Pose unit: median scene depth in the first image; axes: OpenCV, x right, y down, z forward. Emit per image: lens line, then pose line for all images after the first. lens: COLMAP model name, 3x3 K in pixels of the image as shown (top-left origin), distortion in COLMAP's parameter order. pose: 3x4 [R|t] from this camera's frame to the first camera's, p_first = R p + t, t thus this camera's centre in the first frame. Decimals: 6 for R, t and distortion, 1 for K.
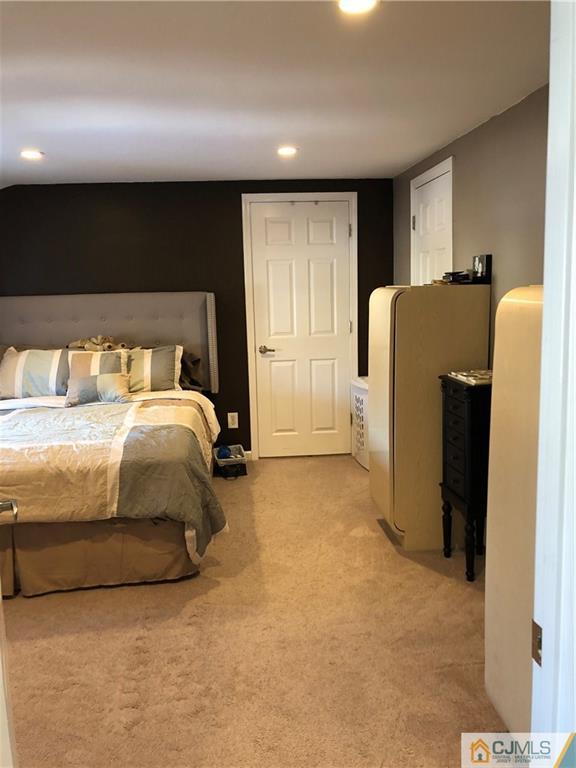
lens RADIAL K [[634.9, 0, 288.0], [0, 634.9, 384.0], [0, 0, 1]] dist [0.018441, -0.017615]
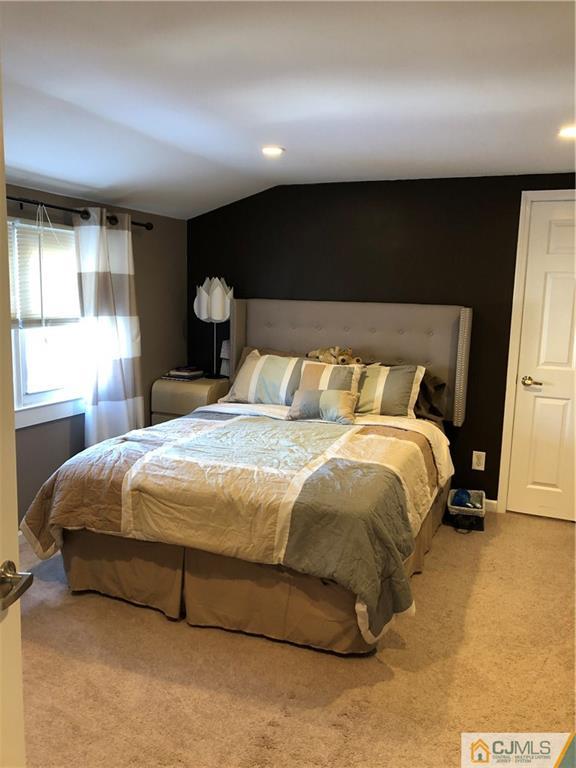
lens RADIAL K [[634.9, 0, 288.0], [0, 634.9, 384.0], [0, 0, 1]] dist [0.018441, -0.017615]
pose [[0.886037, 0.119521, -0.447944, 0.075044], [-0.121668, 0.992278, 0.024101, -0.044898], [0.447366, 0.033146, 0.893737, 0.182083]]
